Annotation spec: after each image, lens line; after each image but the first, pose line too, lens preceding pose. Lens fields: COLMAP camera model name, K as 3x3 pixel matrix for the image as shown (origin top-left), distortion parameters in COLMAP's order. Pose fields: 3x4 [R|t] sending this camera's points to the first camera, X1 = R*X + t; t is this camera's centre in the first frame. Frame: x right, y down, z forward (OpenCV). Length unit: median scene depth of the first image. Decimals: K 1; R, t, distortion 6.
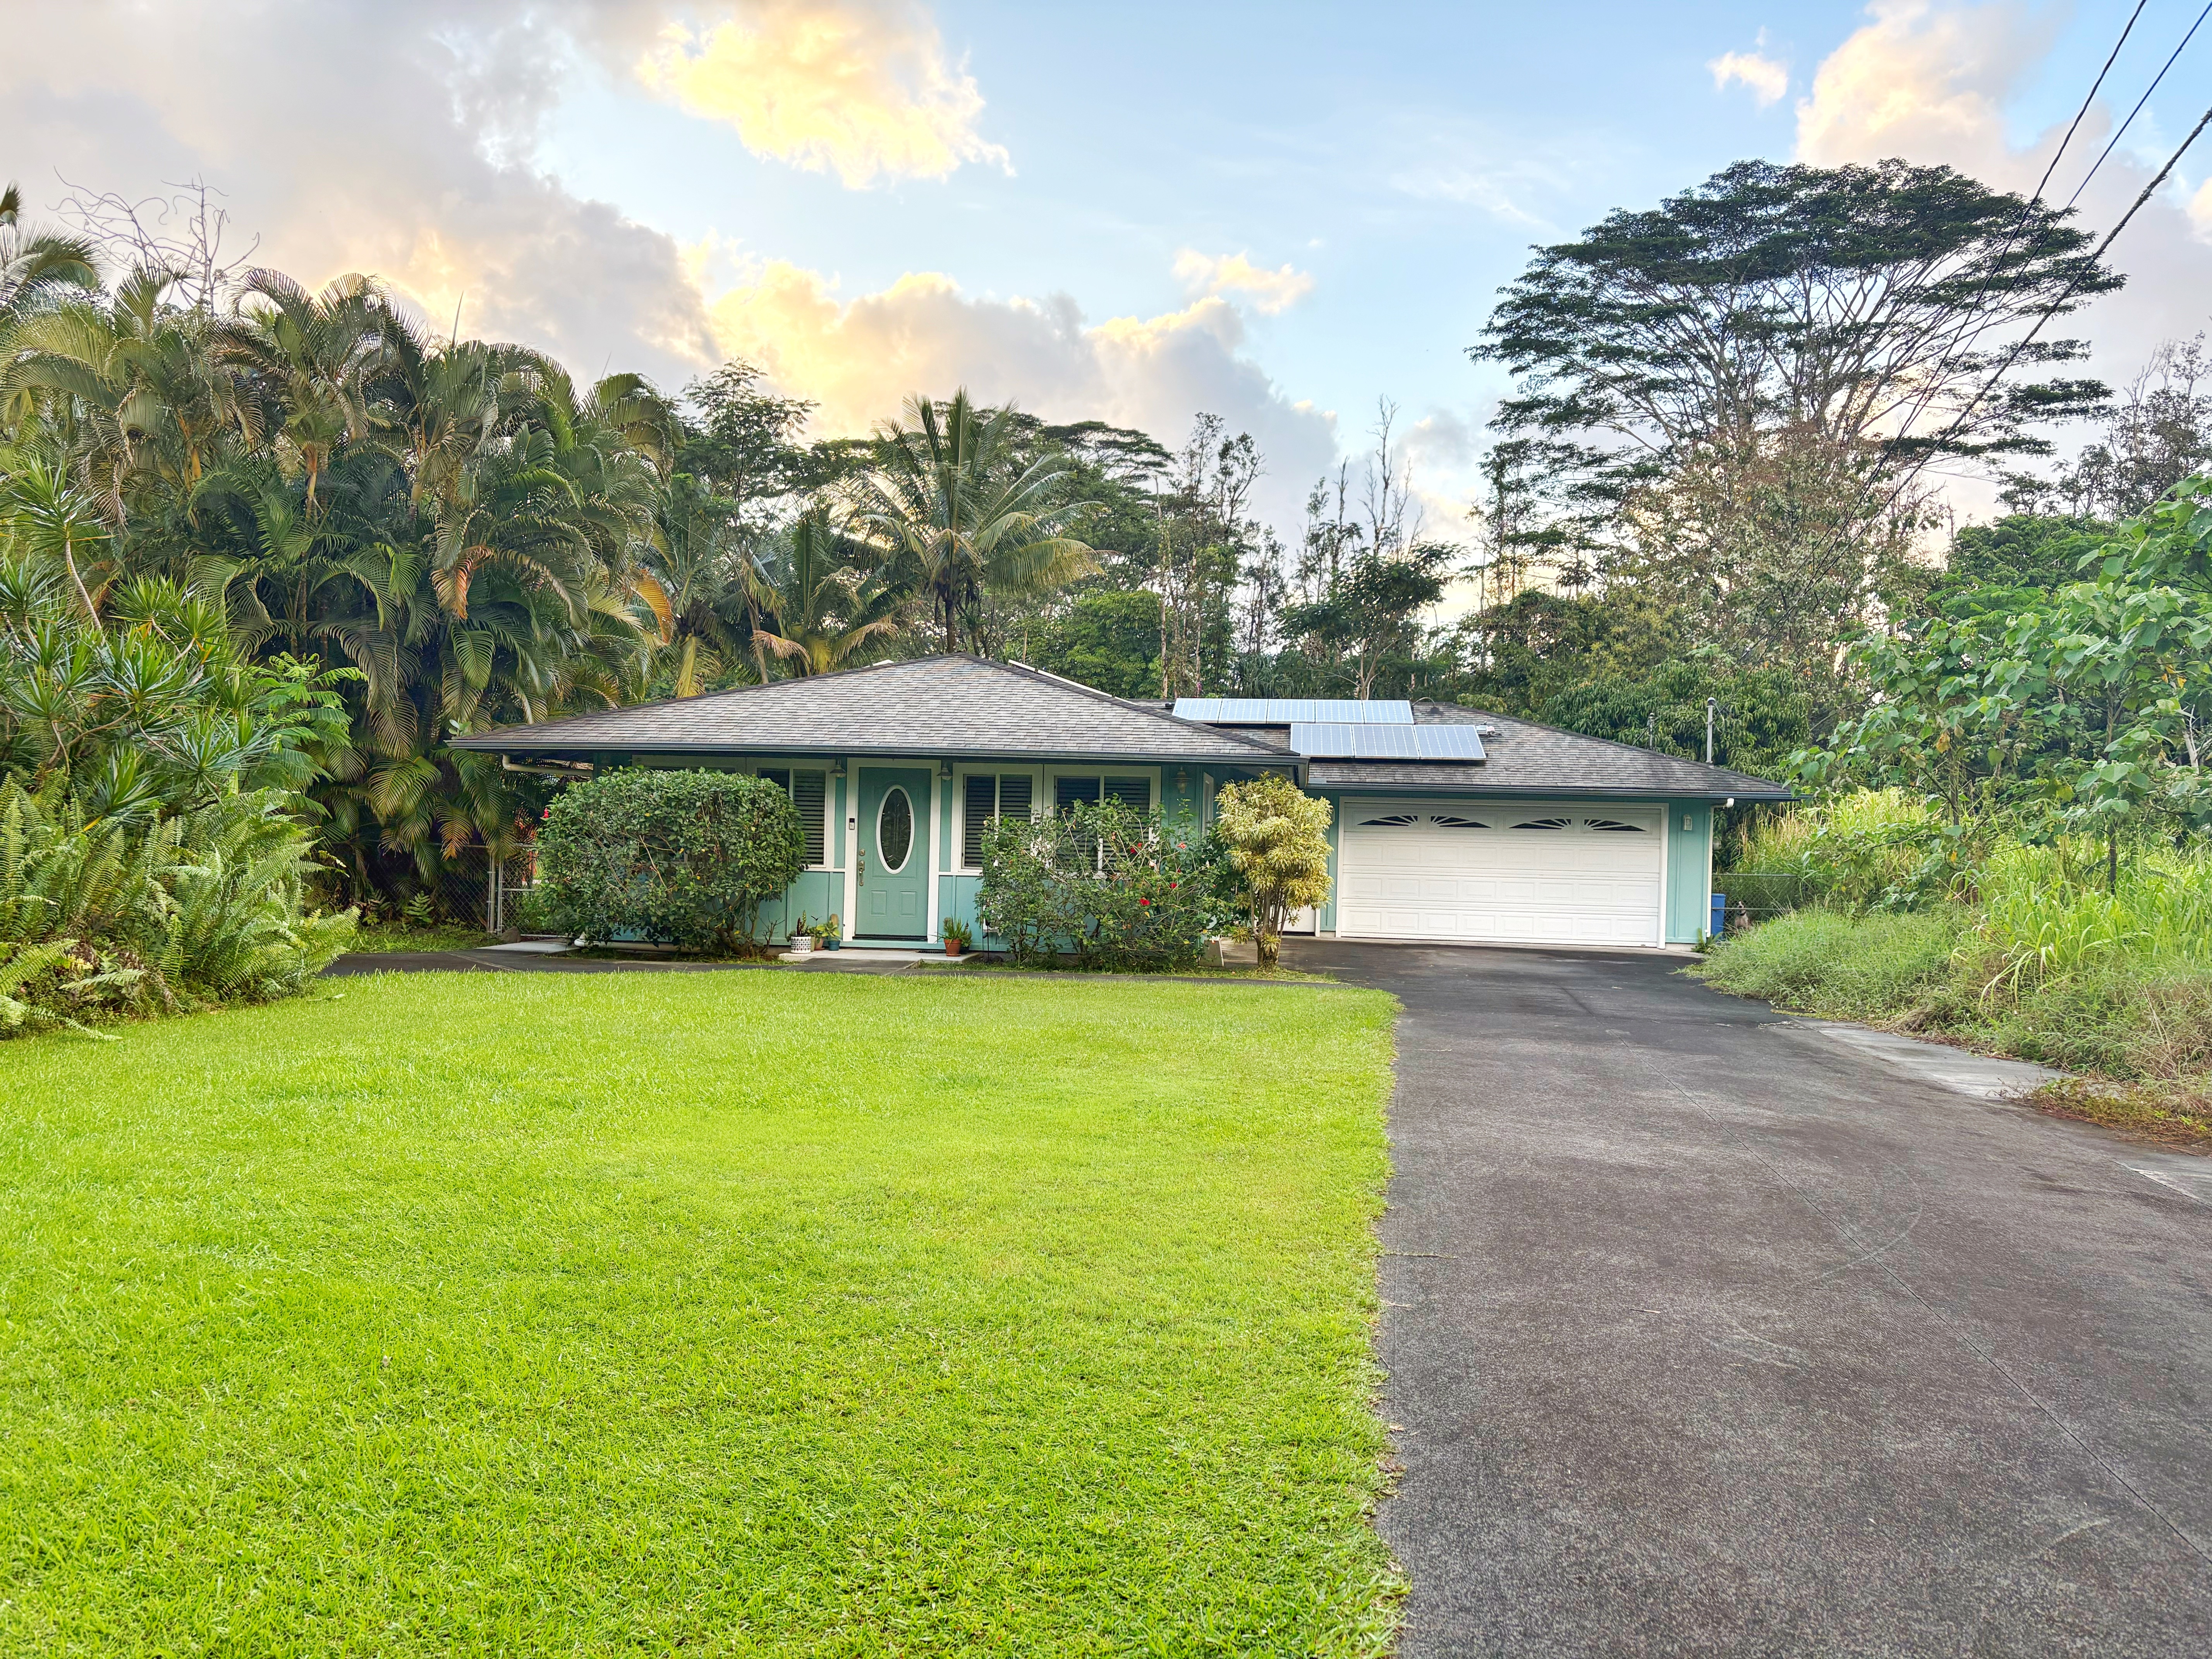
lens RADIAL K [[1726.9, 0, 1102.3], [0, 1726.9, 831.8], [0, 0, 1]] dist [0.036636, 0.009468]
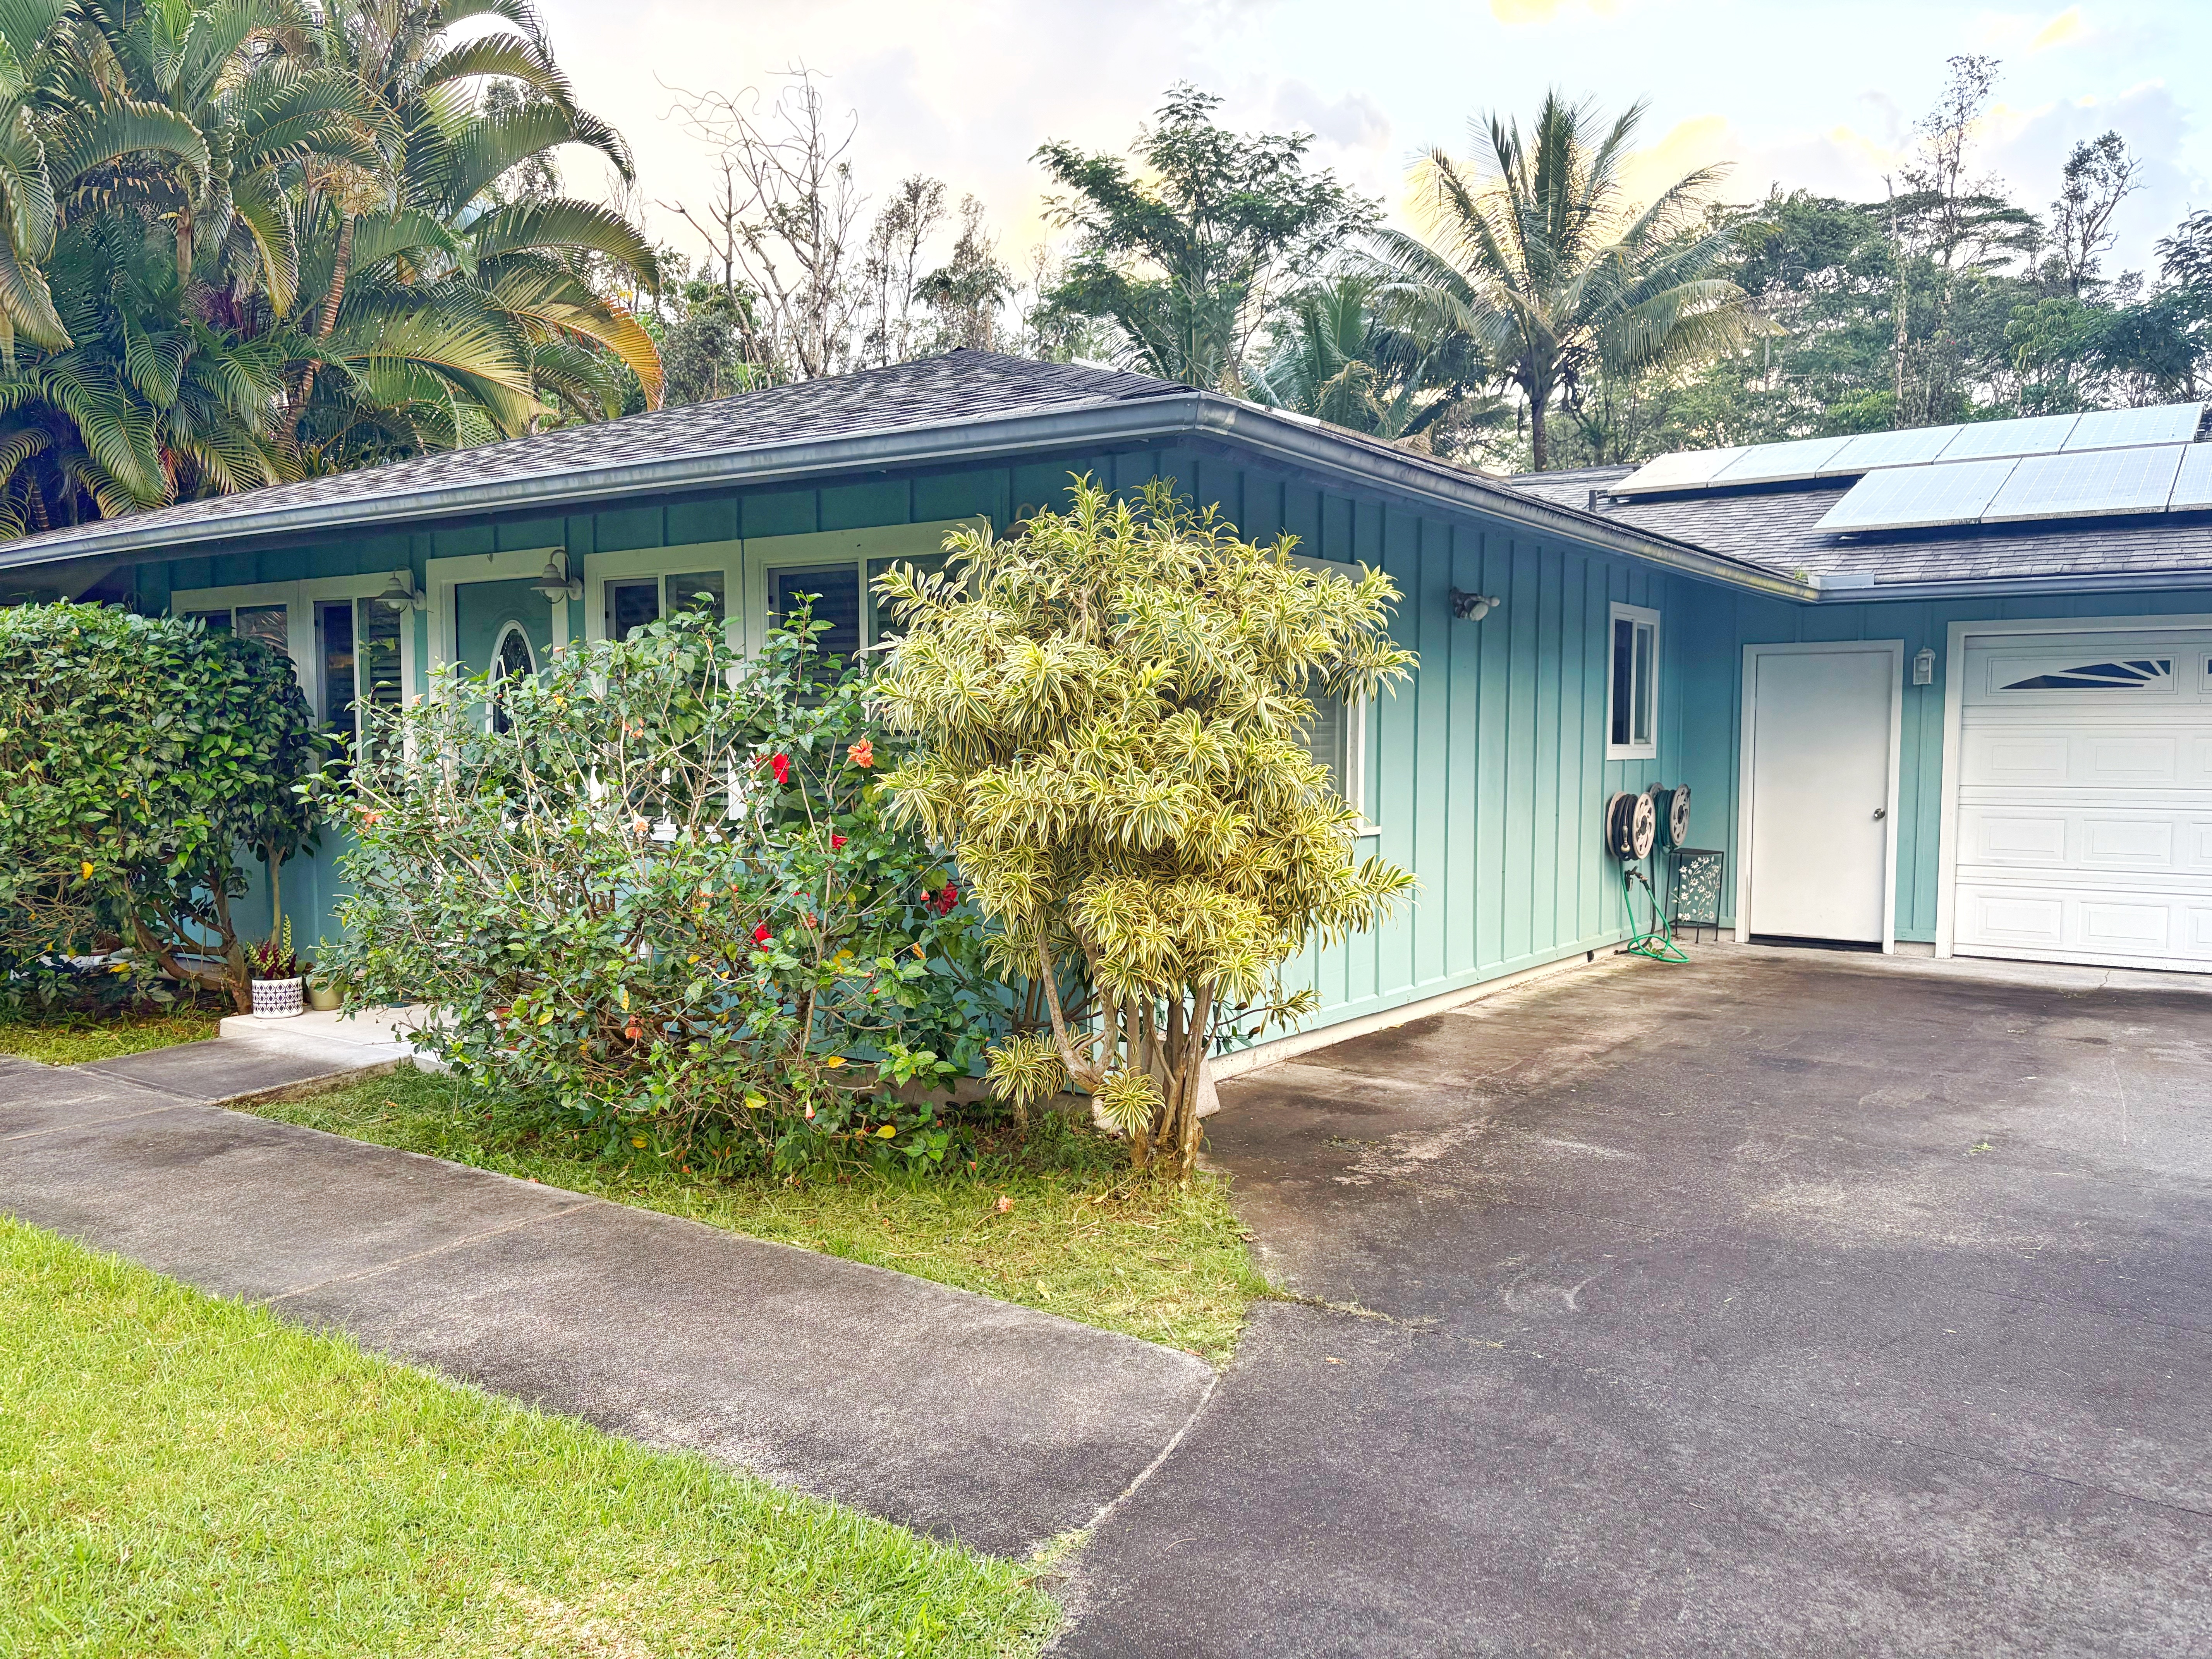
lens RADIAL K [[1726.9, 0, 1102.3], [0, 1726.9, 831.8], [0, 0, 1]] dist [0.036636, 0.009468]
pose [[0.882080, 0.001374, -0.471098, 0.222732], [0.021811, 0.998804, 0.043751, 0.009383], [0.470594, -0.048868, 0.880995, 0.763653]]
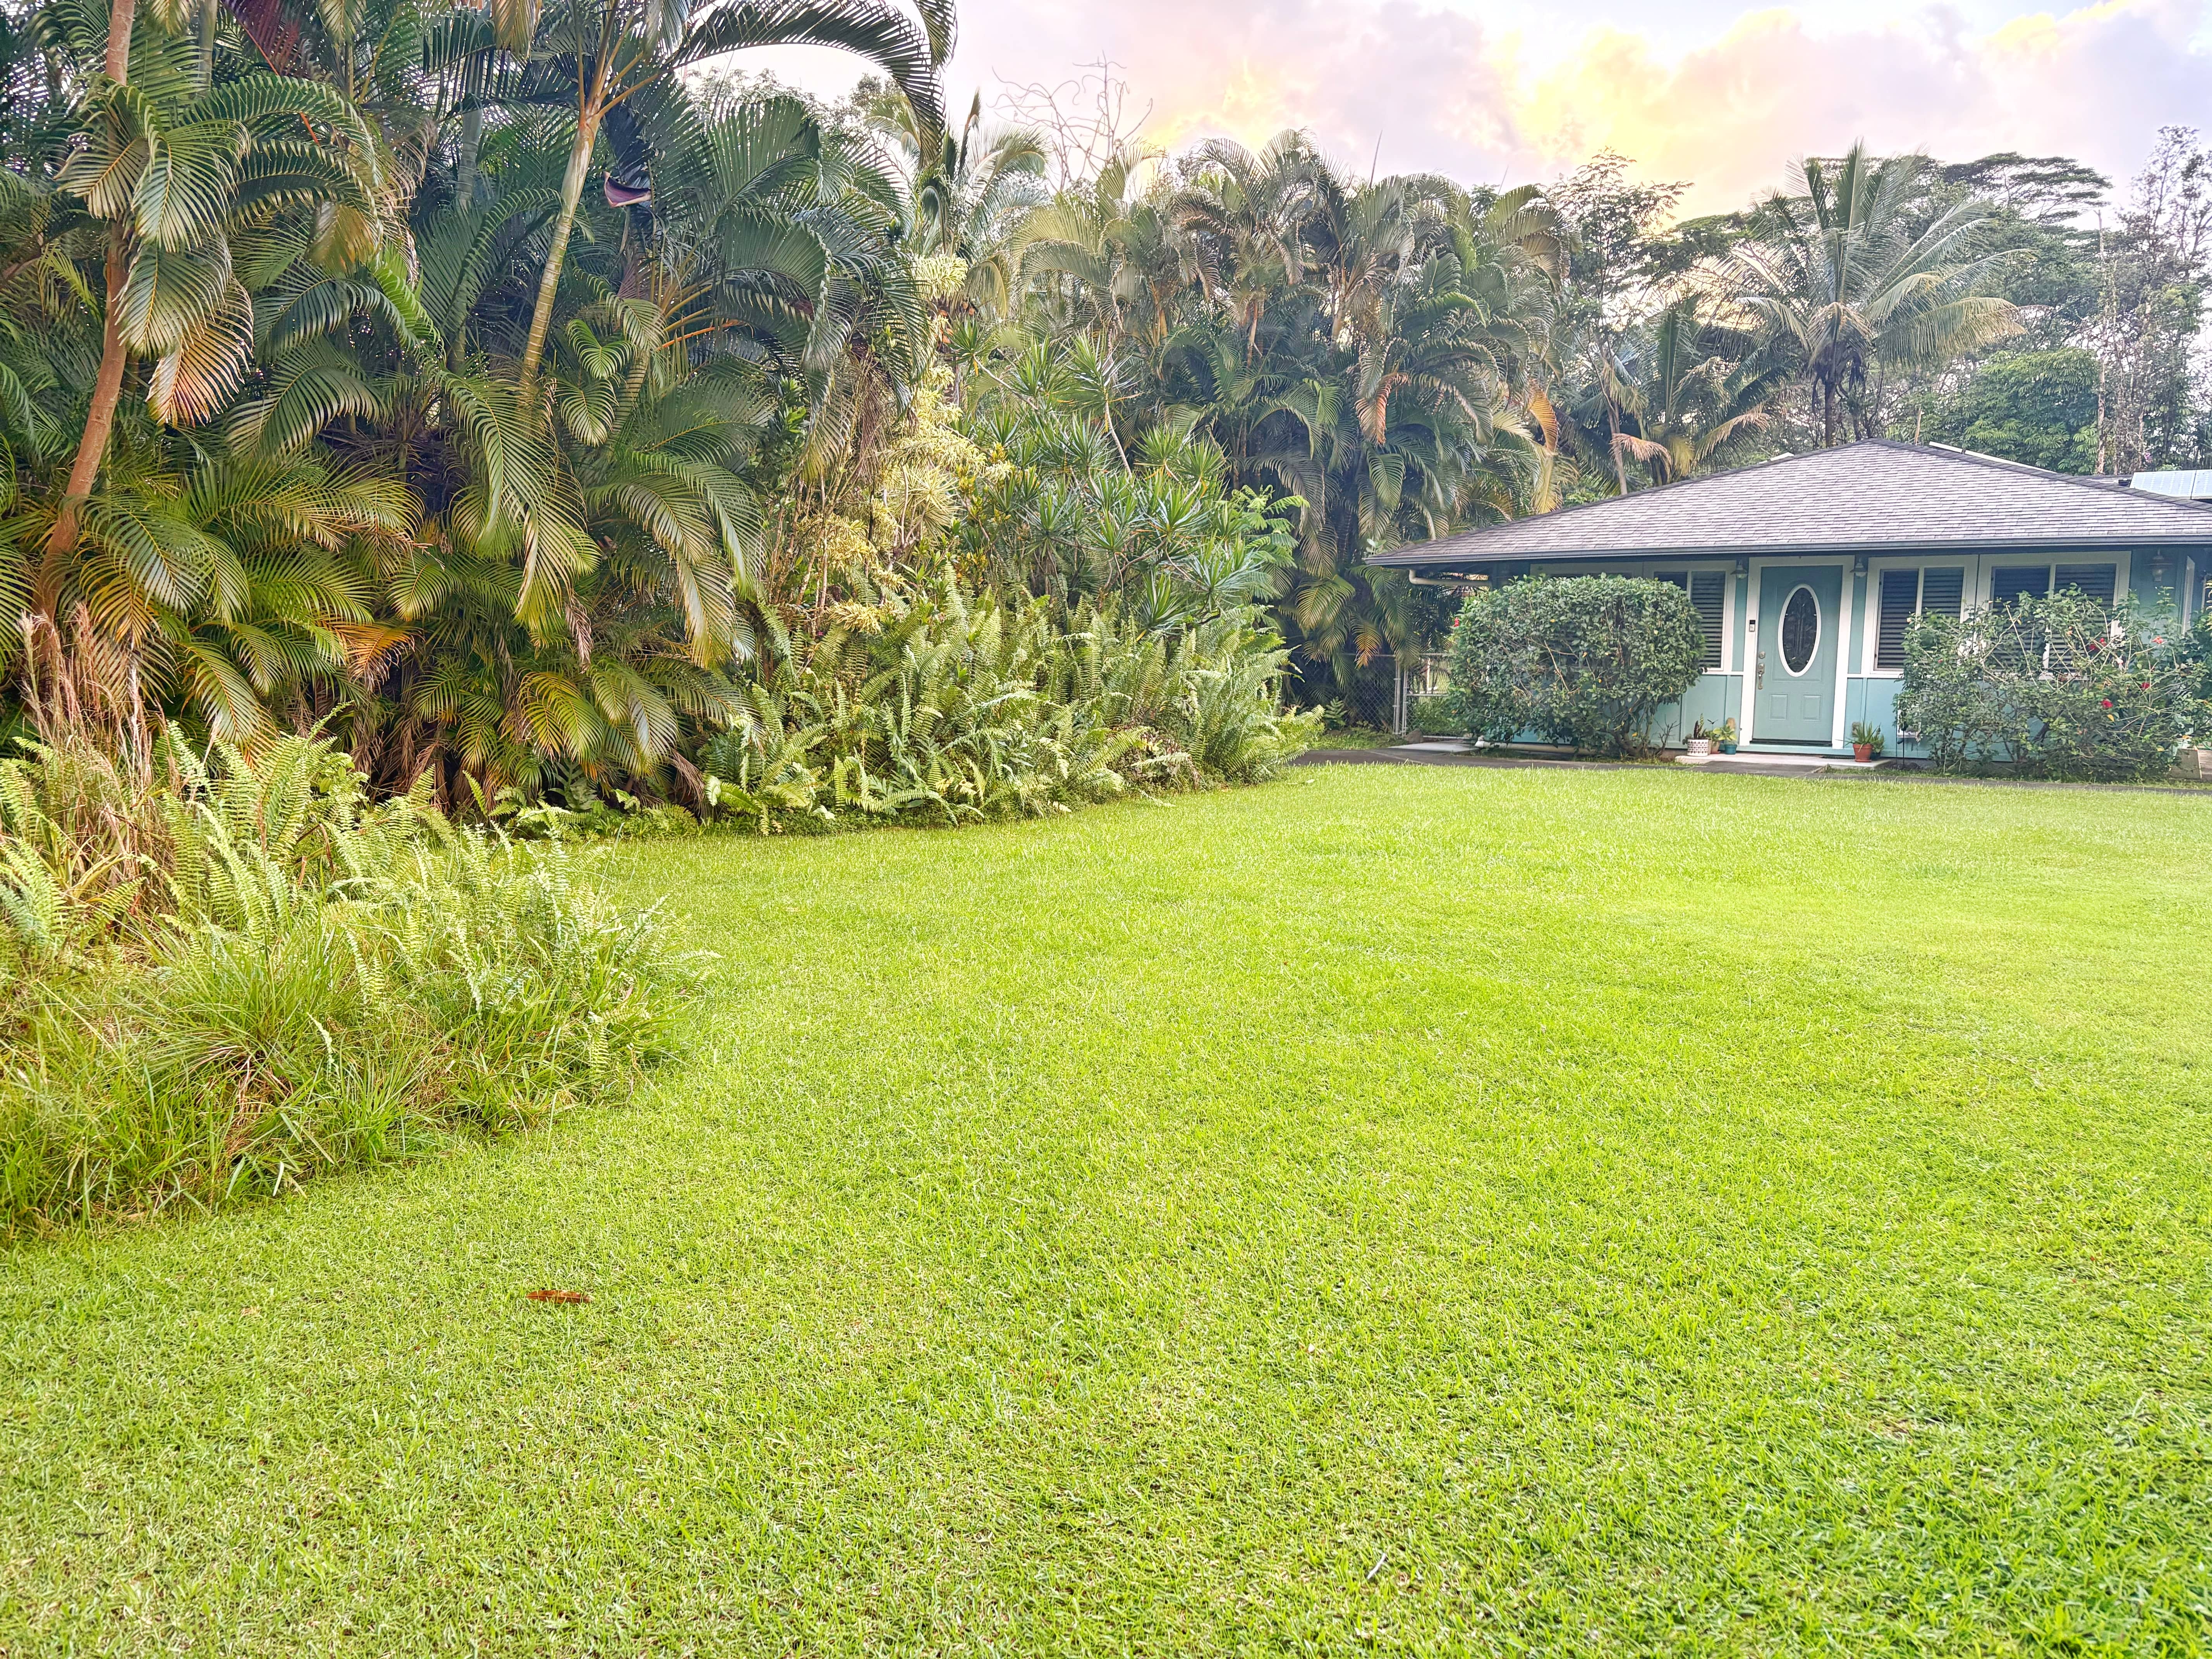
lens RADIAL K [[1718.6, 0, 1103.5], [0, 1718.6, 795.6], [0, 0, 1]] dist [0.140456, -0.141439]
pose [[0.895070, 0.022519, -0.445356, -0.031482], [0.015840, 0.996488, 0.082220, 0.004335], [0.445644, -0.080647, 0.891570, -0.056775]]
